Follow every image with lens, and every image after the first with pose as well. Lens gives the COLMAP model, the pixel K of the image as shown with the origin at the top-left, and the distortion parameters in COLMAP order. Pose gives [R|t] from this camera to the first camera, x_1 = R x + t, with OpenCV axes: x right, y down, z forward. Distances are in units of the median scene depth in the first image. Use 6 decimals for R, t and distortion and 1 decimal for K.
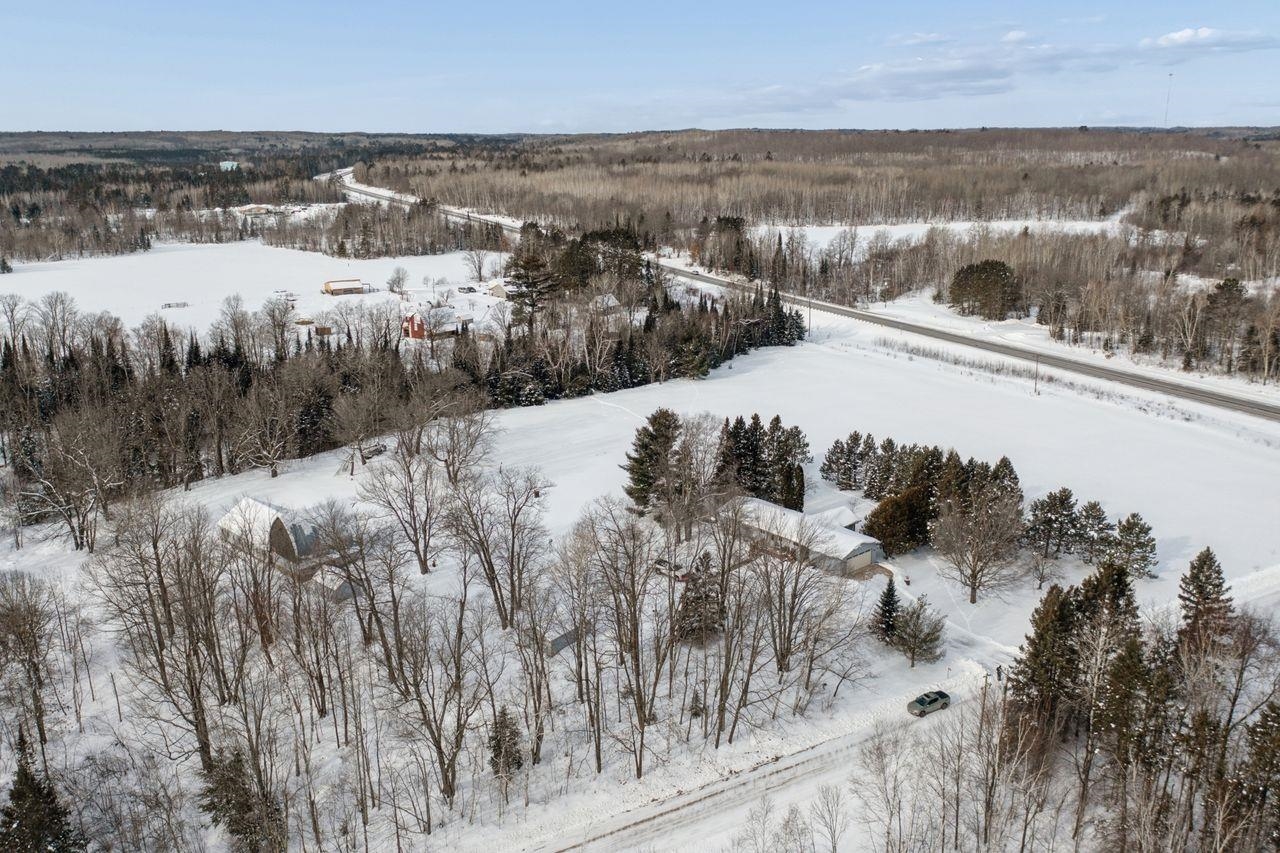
lens RADIAL K [[881.0, 0, 640.0], [0, 881.0, 426.5], [0, 0, 1]] dist [0.014491, 0.000600]
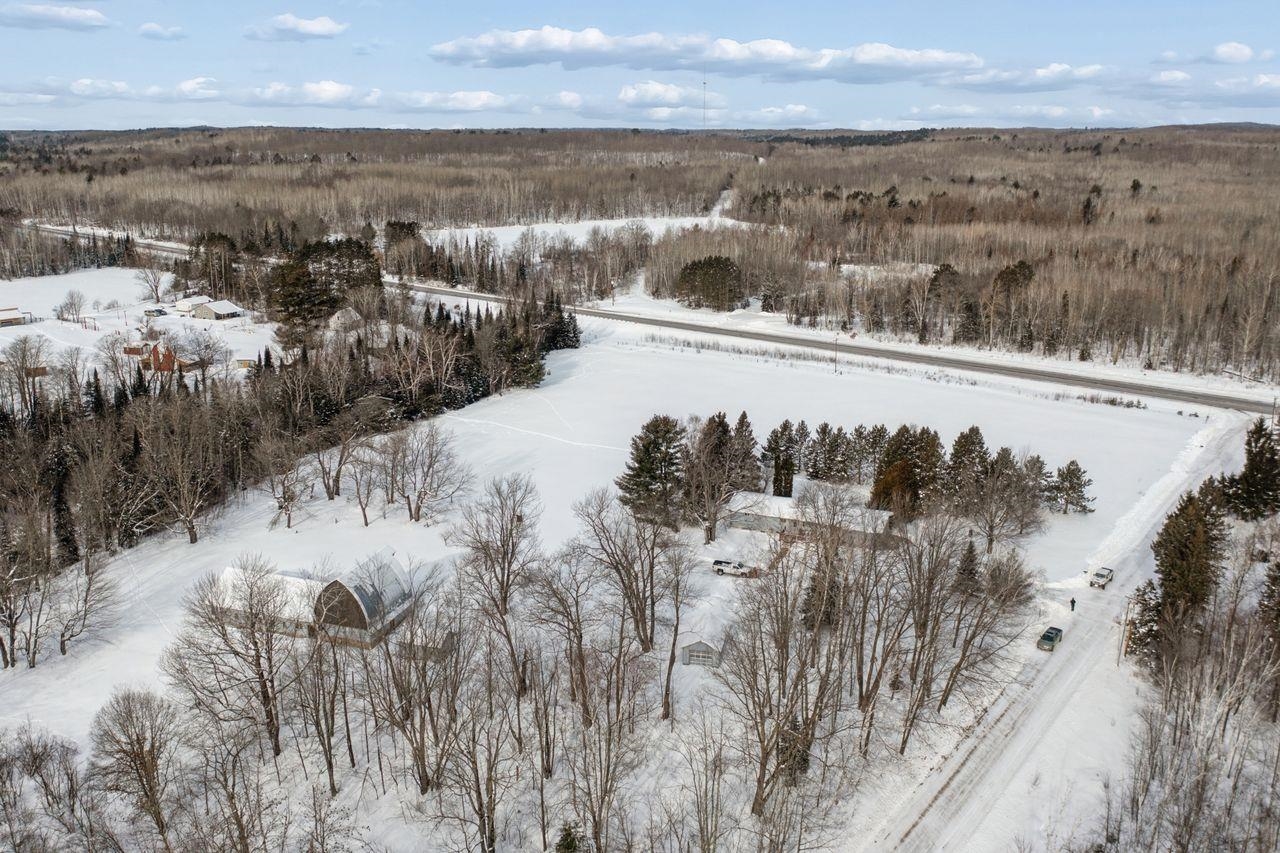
lens RADIAL K [[881.0, 0, 640.0], [0, 881.0, 426.5], [0, 0, 1]] dist [0.014491, 0.000600]
pose [[0.935617, -0.105059, 0.337021, -0.145160], [0.106053, 0.994239, 0.015516, -0.011207], [-0.336710, 0.021225, 0.941369, 0.018857]]
